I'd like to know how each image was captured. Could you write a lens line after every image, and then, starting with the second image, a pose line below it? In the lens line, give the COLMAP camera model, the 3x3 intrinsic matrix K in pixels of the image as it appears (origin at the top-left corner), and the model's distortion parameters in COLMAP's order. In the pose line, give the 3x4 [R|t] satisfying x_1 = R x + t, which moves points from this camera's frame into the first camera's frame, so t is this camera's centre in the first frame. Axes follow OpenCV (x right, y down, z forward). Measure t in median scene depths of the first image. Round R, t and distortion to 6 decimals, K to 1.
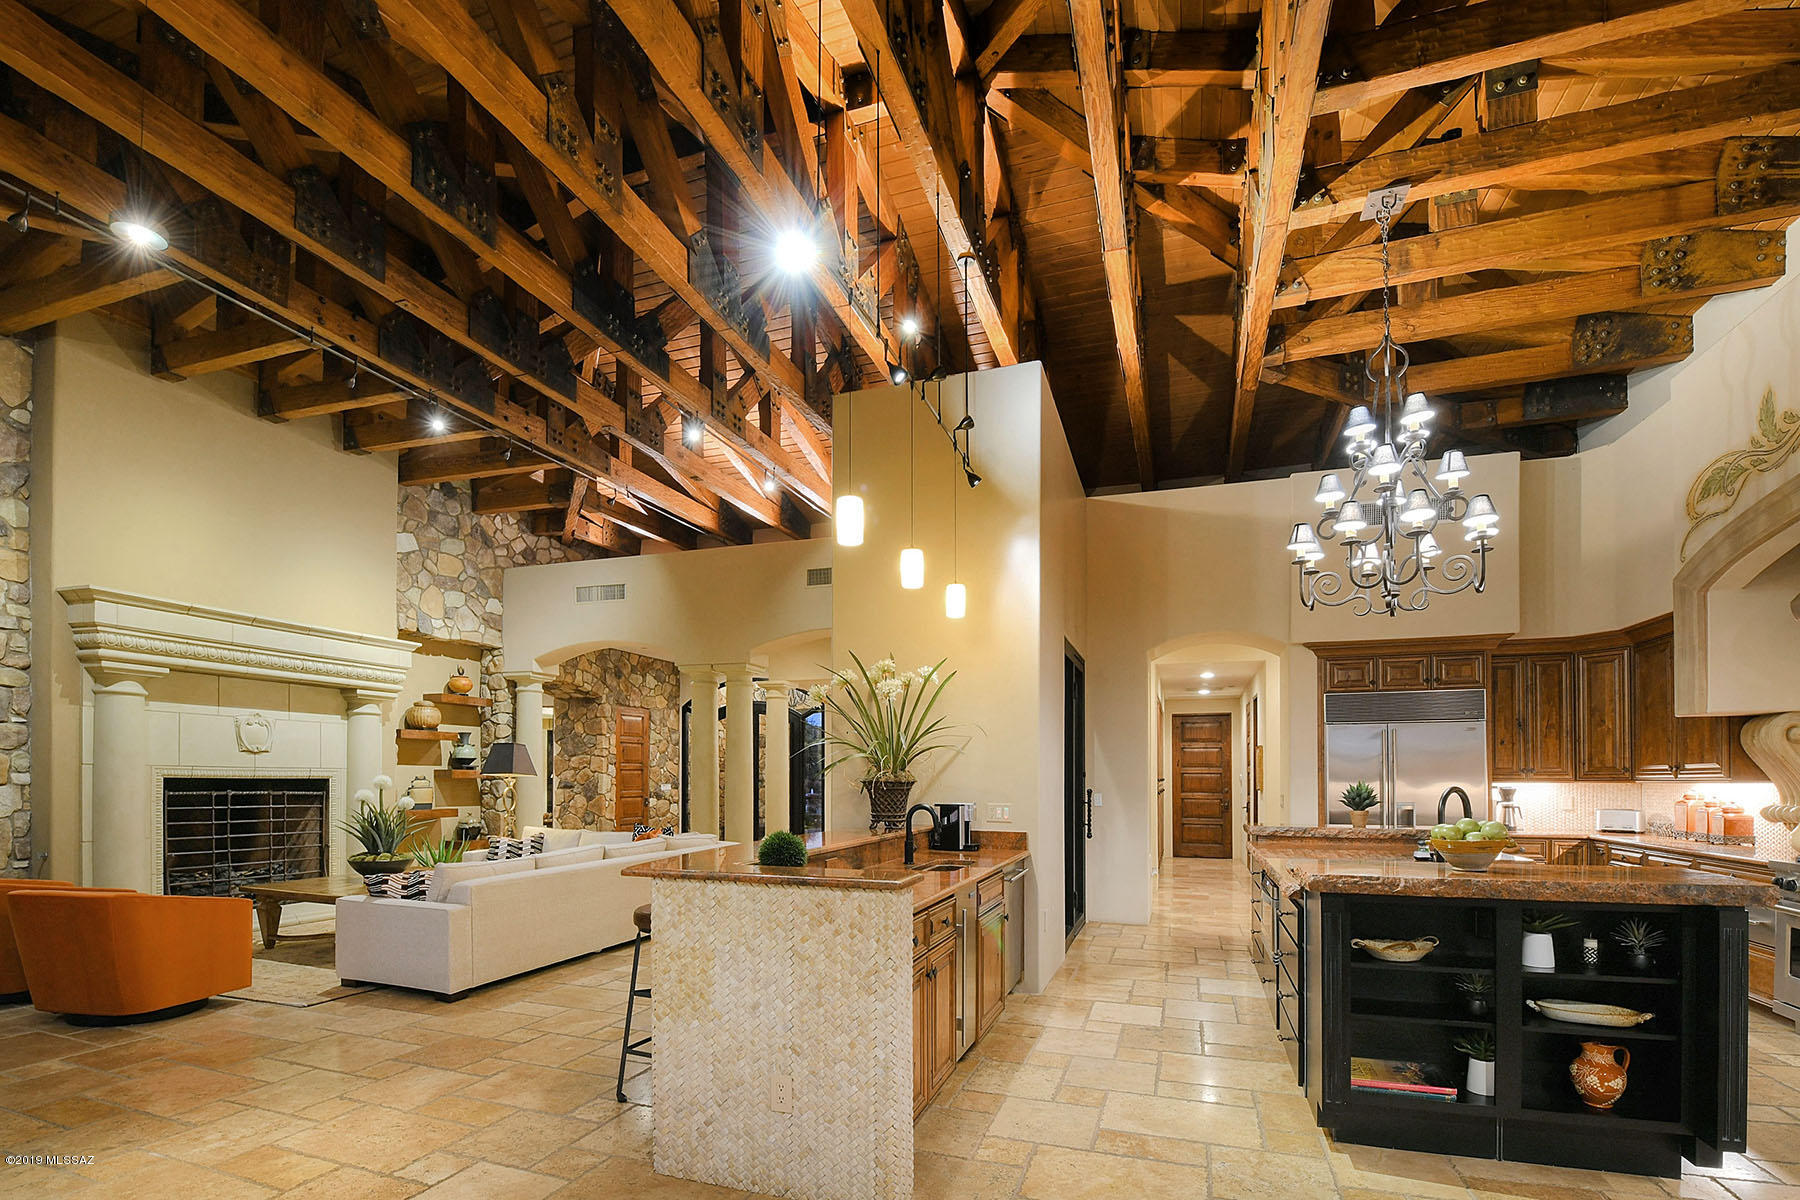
lens RADIAL K [[765.9, 0, 863.8], [0, 765.9, 773.3], [0, 0, 1]] dist [0.000211, -0.002192]
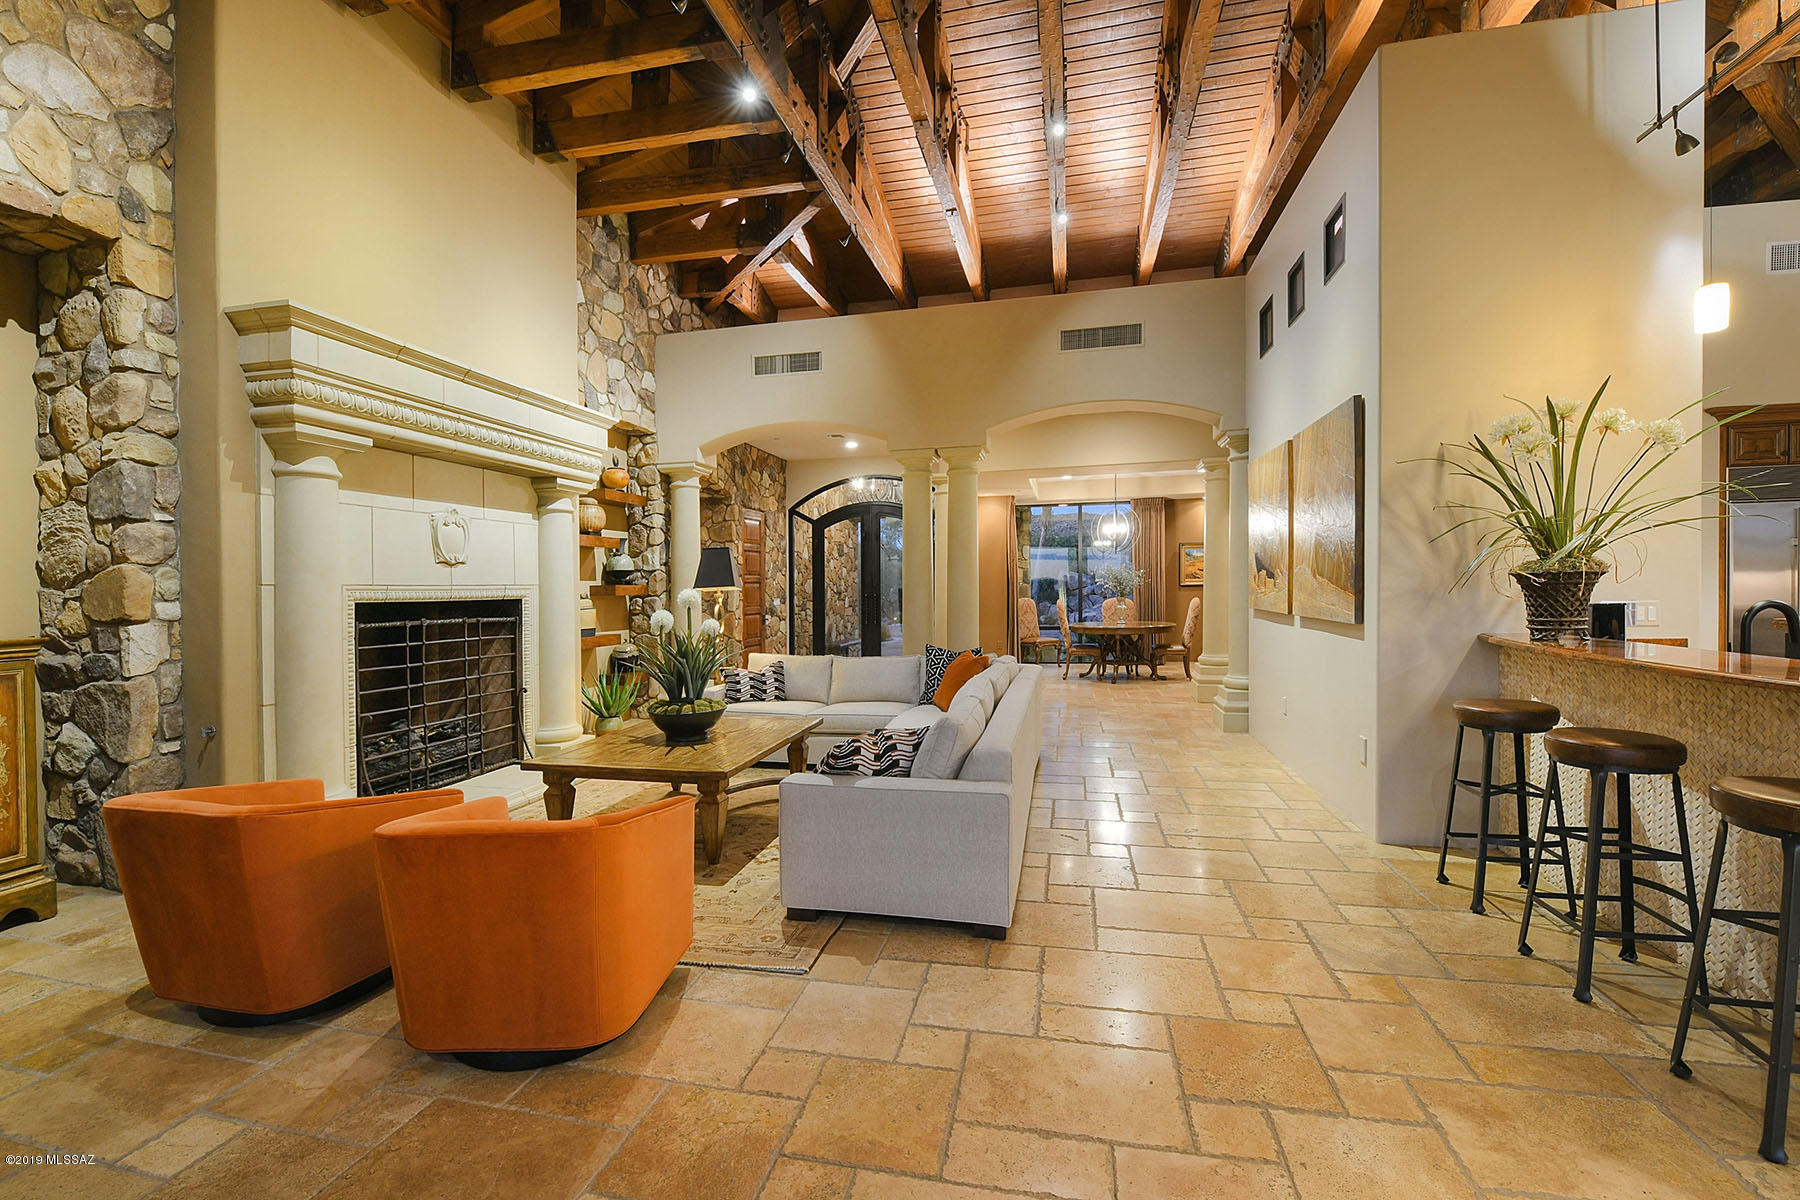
lens RADIAL K [[765.3, 0, 900.5], [0, 765.3, 588.3], [0, 0, 1]] dist [-0.017232, -0.000911]
pose [[0.992489, -0.030507, 0.118467, -0.423662], [0.029861, 0.999528, 0.007222, 0.001576], [-0.118631, -0.003630, 0.992932, 0.228536]]
